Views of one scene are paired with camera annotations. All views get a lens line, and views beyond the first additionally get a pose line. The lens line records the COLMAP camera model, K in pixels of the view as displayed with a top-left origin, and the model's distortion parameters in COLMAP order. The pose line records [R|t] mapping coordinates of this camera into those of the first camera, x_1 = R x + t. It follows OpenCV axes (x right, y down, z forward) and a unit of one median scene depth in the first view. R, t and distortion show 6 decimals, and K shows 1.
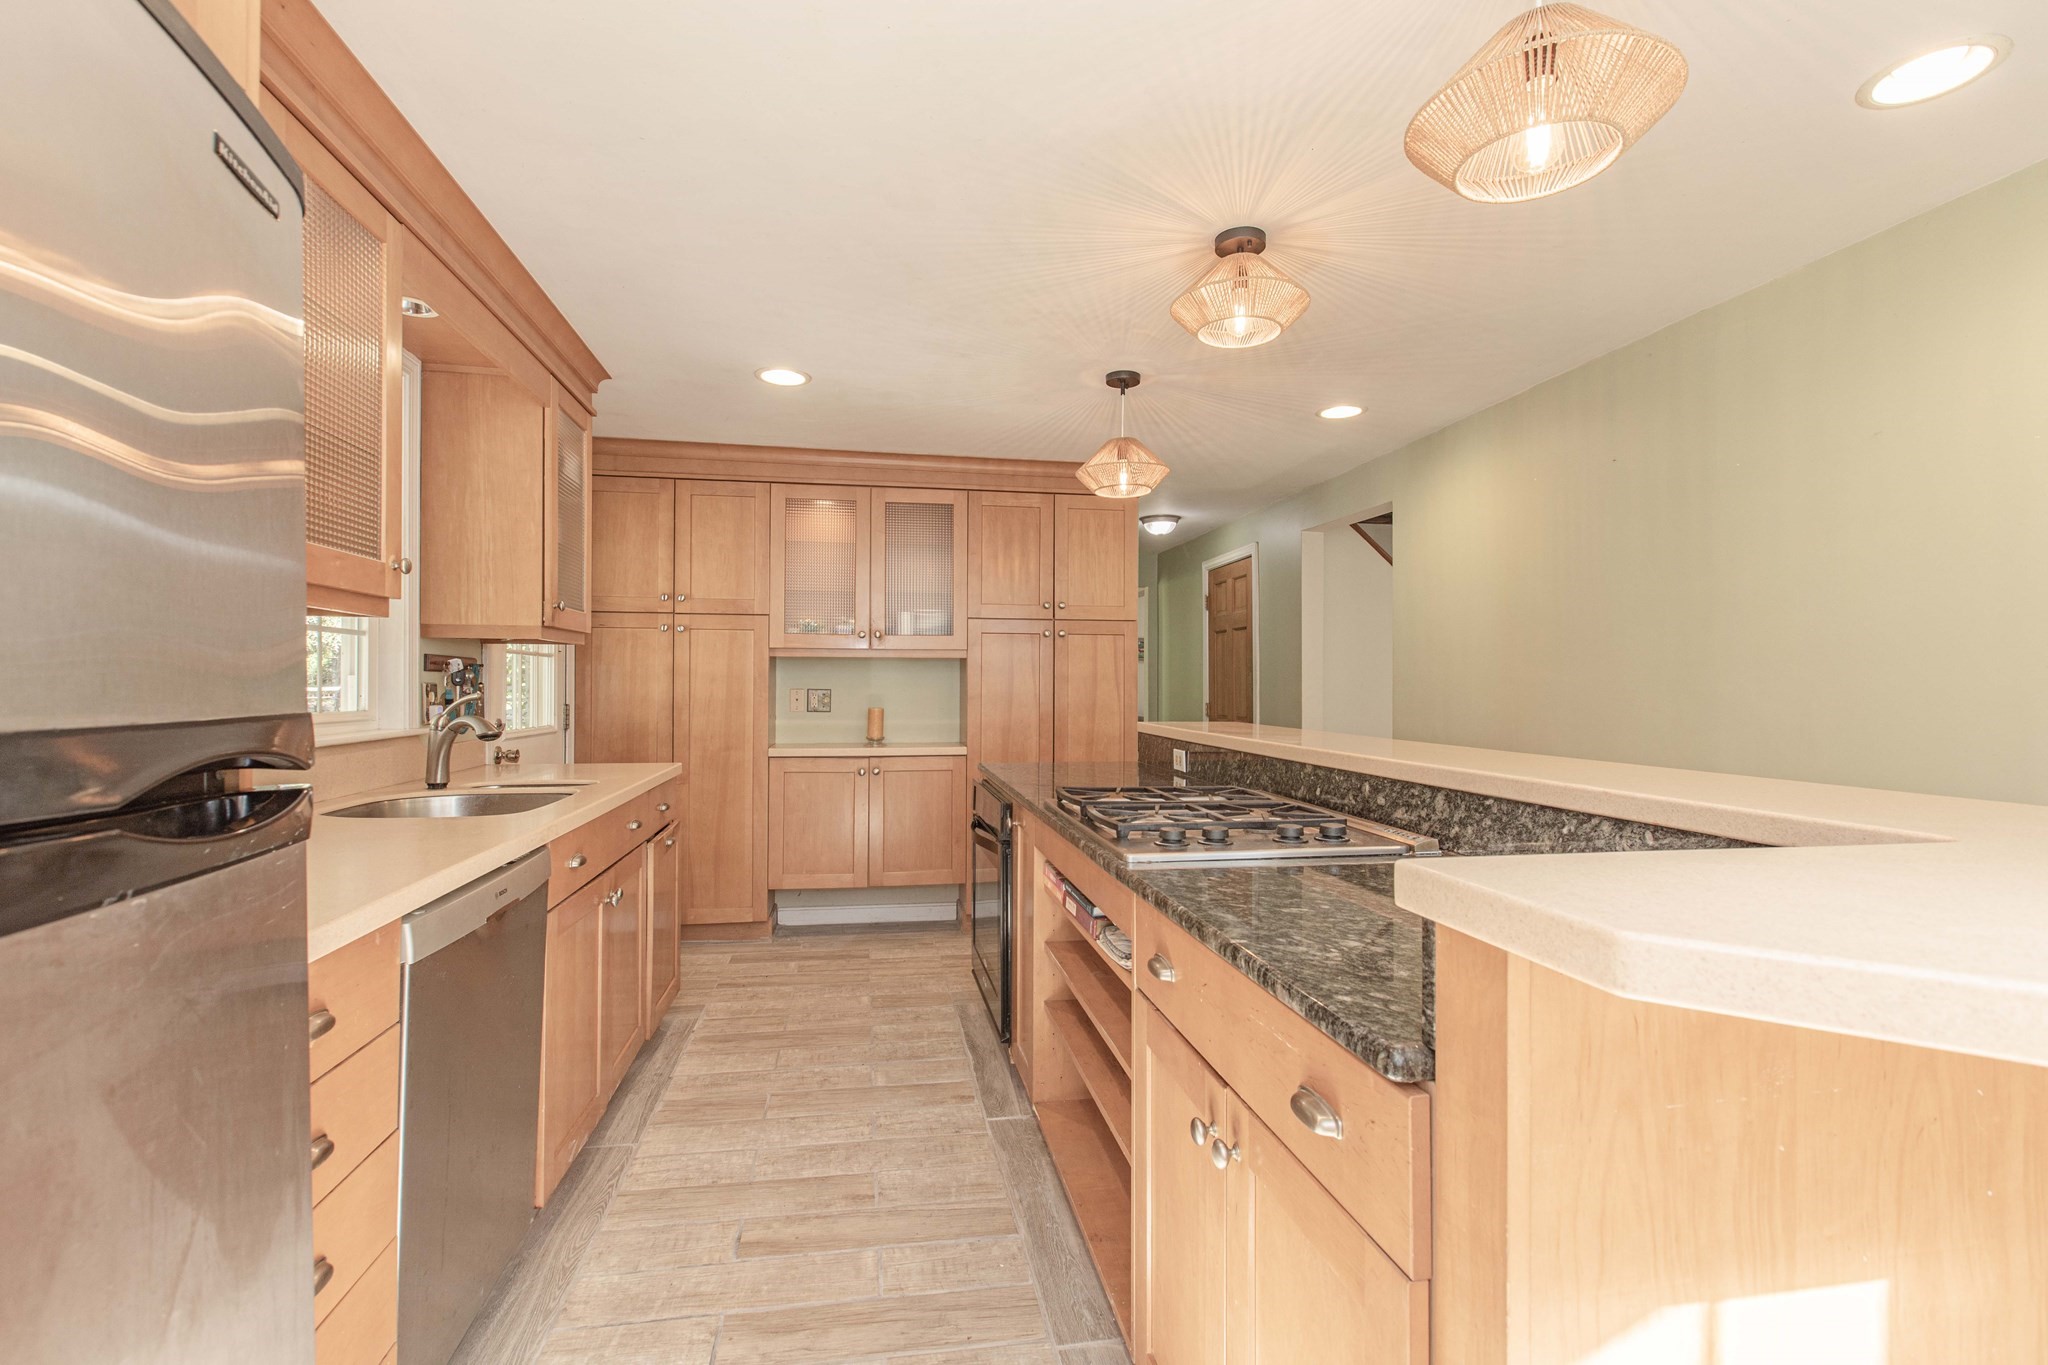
lens RADIAL K [[926.2, 0, 1033.7], [0, 926.2, 681.6], [0, 0, 1]] dist [-0.003672, 0.001533]
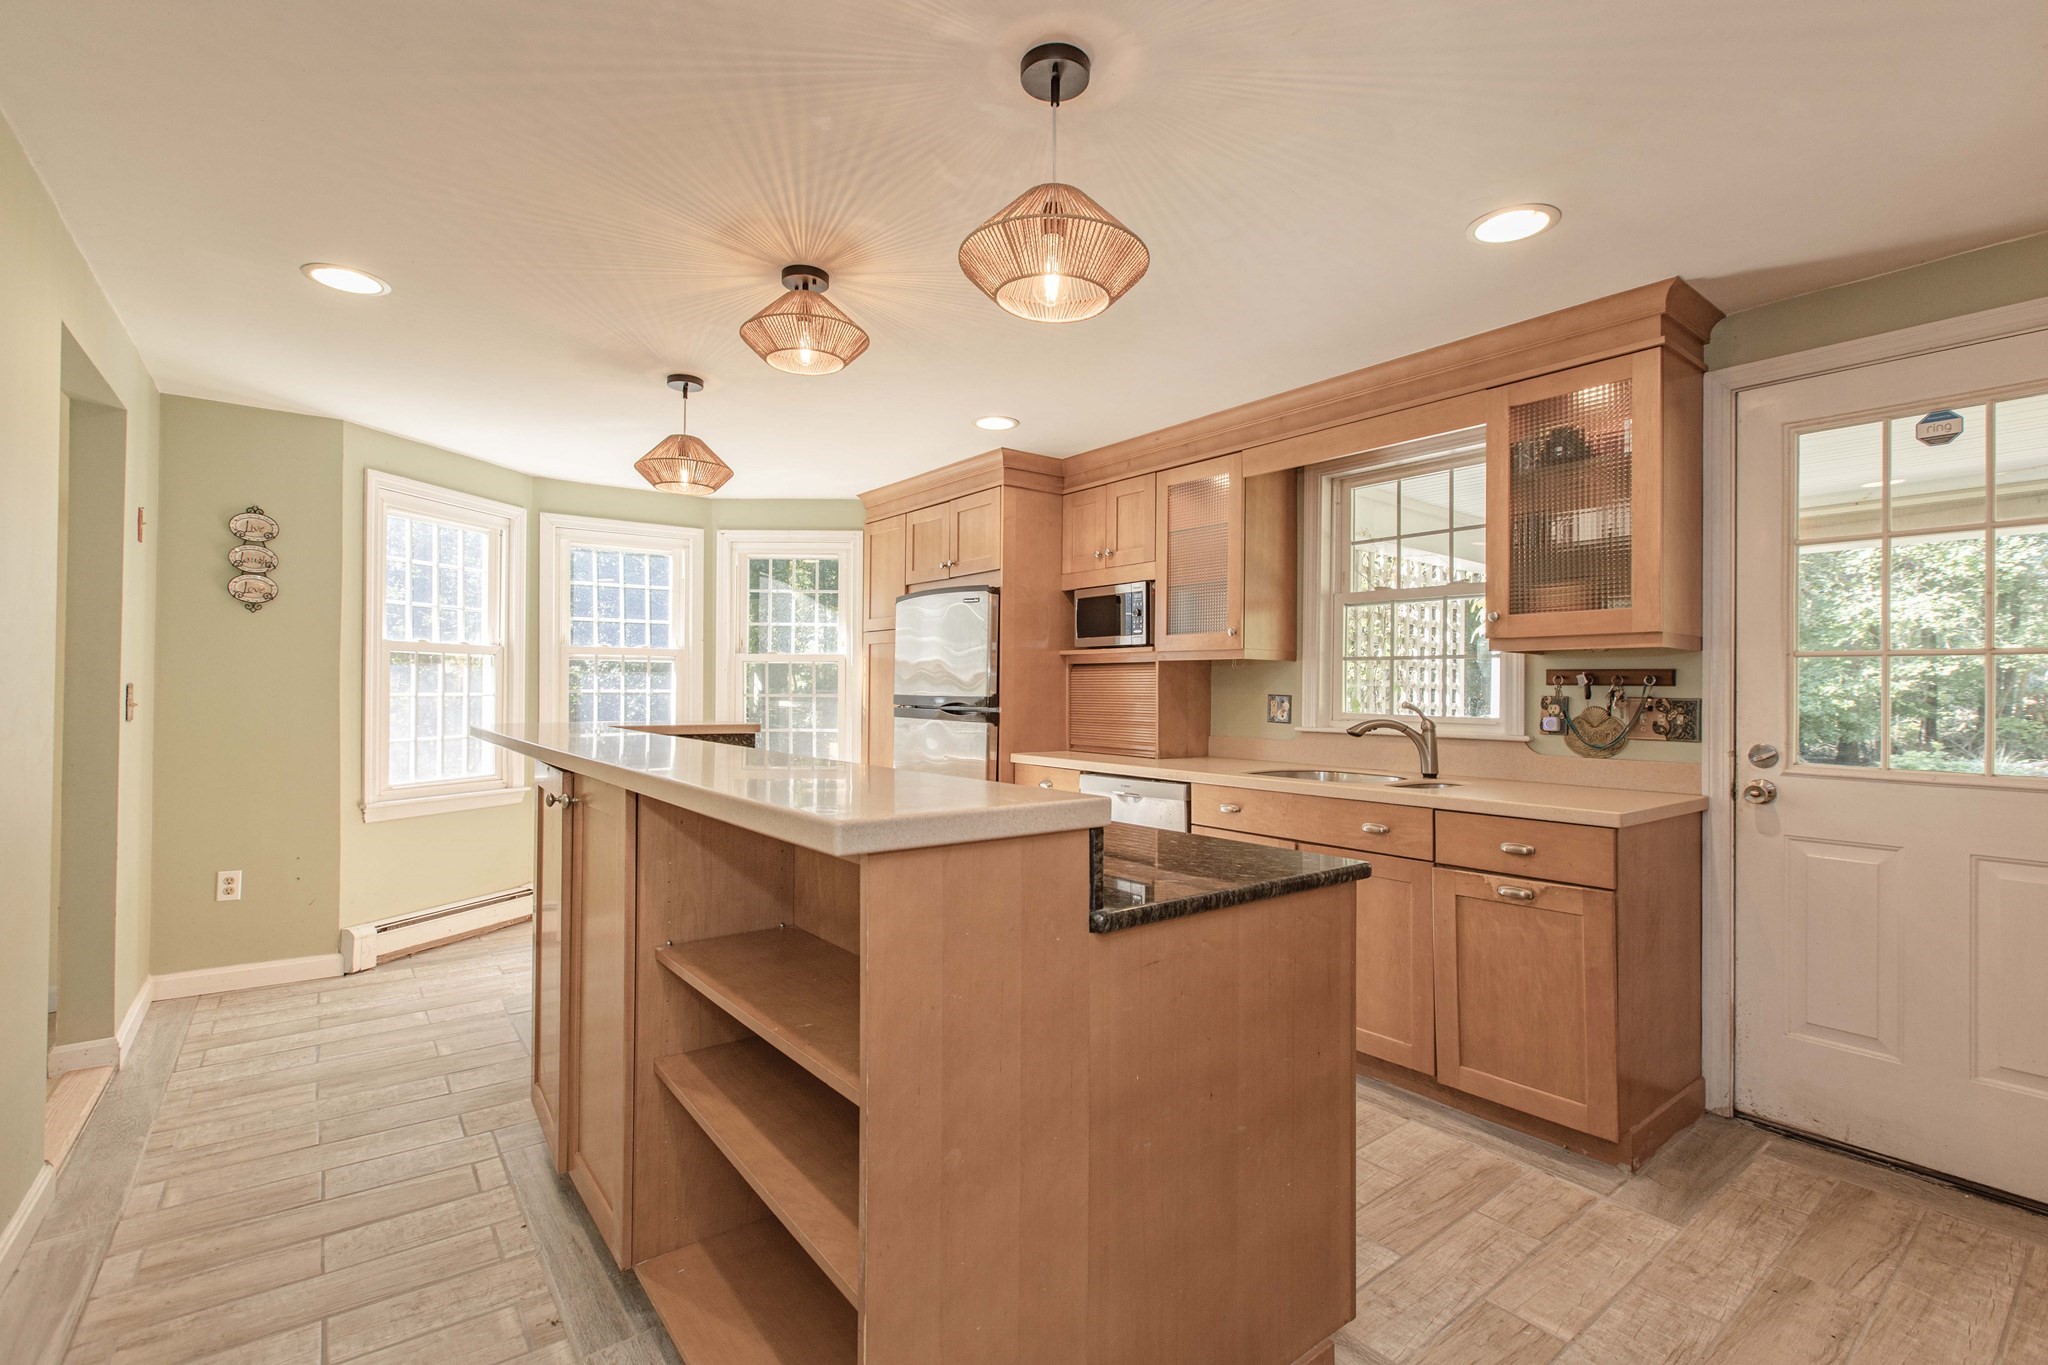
lens RADIAL K [[926.2, 0, 1024.3], [0, 926.2, 684.8], [0, 0, 1]] dist [-0.003672, 0.001533]
pose [[-0.891230, -0.017219, -0.453224, 0.322693], [-0.013362, 0.999842, -0.011711, 0.007796], [0.453354, -0.004381, -0.891320, 1.411084]]
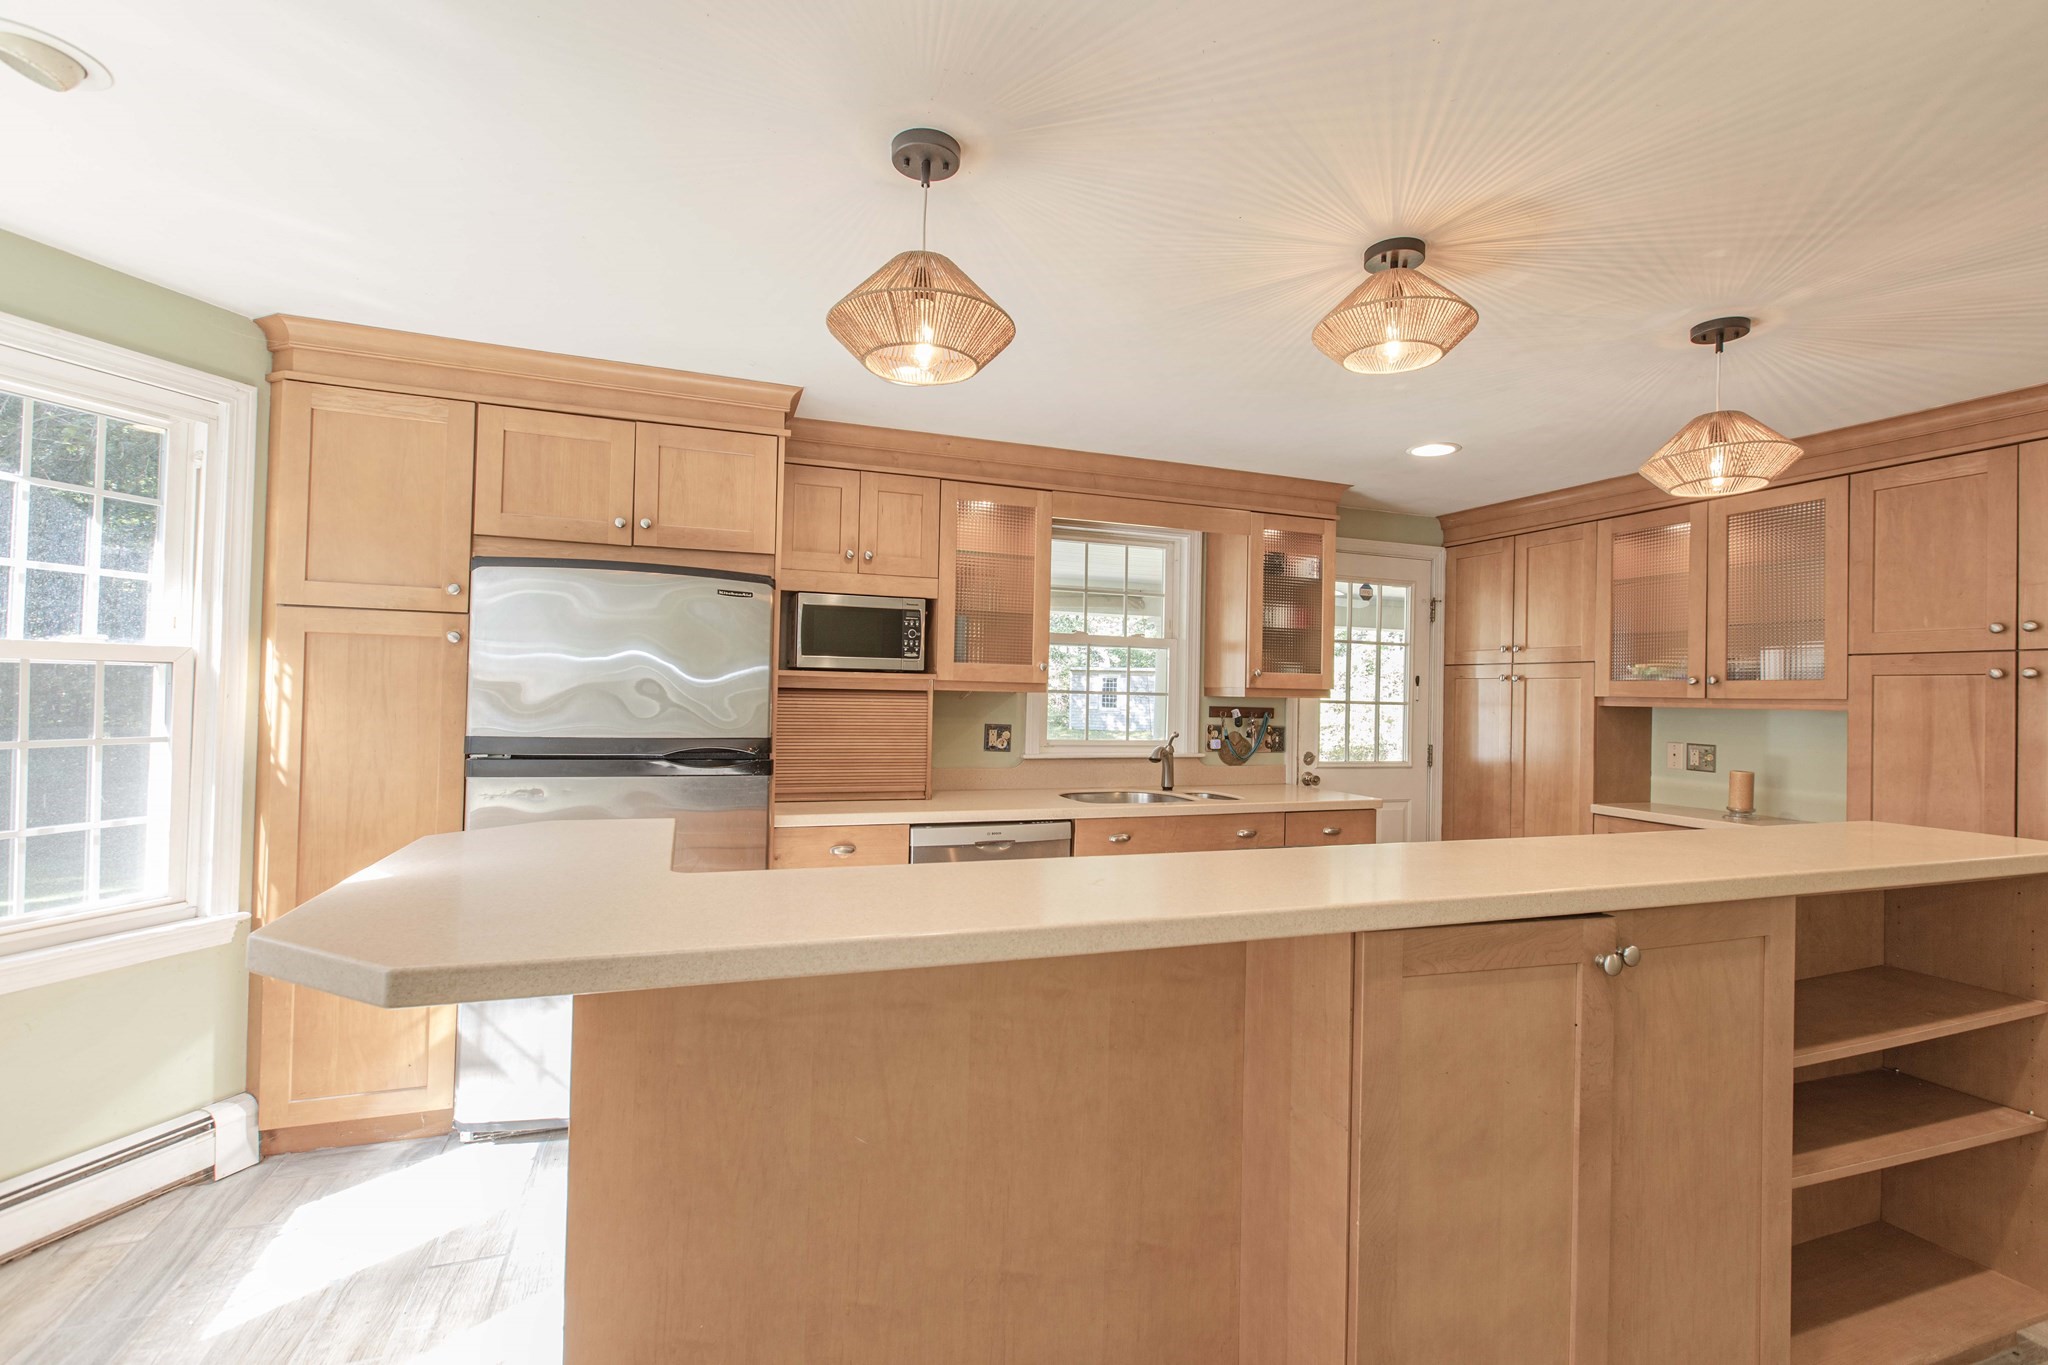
lens RADIAL K [[926.2, 0, 1015.7], [0, 926.2, 684.5], [0, 0, 1]] dist [-0.003672, 0.001533]
pose [[0.167741, -0.009643, -0.985784, 0.692642], [-0.018443, 0.999746, -0.012918, -0.033520], [0.985659, 0.020347, 0.167521, 0.343632]]
